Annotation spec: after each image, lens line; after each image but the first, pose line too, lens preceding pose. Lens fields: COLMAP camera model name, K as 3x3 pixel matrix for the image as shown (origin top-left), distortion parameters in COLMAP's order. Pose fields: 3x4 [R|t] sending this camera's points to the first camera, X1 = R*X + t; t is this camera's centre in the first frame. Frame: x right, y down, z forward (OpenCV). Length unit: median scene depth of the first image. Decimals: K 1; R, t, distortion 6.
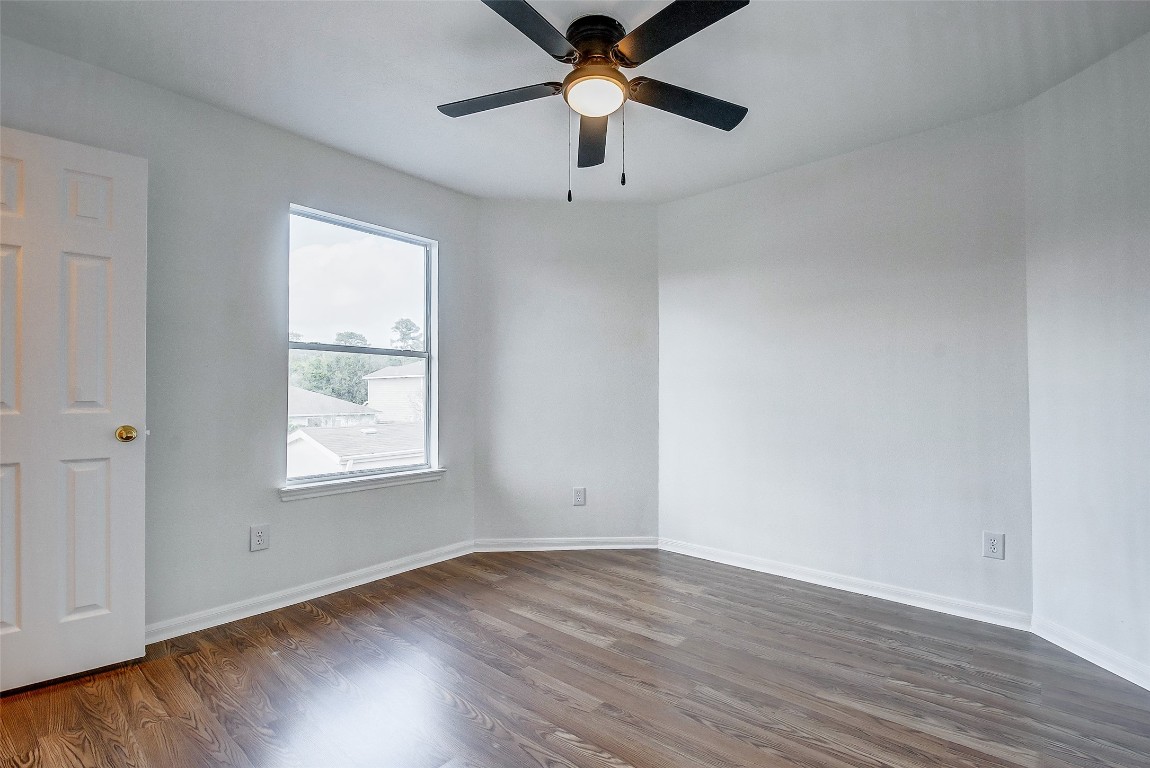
lens RADIAL K [[510.5, 0, 588.8], [0, 510.5, 395.2], [0, 0, 1]] dist [0.027945, -0.020300]
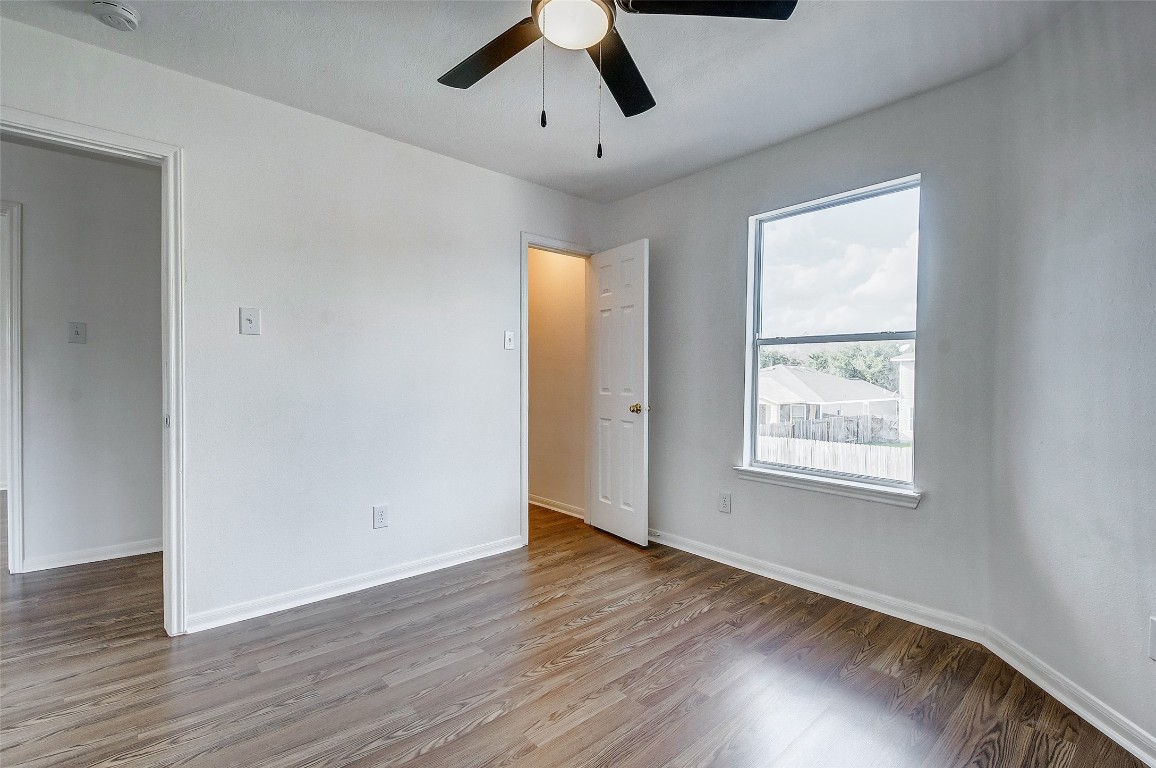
lens RADIAL K [[510.2, 0, 602.4], [0, 510.2, 389.0], [0, 0, 1]] dist [0.015434, -0.013613]
pose [[-0.100720, 0.022390, -0.994663, 0.633069], [-0.005887, 0.999716, 0.023100, -0.021910], [0.994897, 0.008182, -0.100559, 0.869257]]
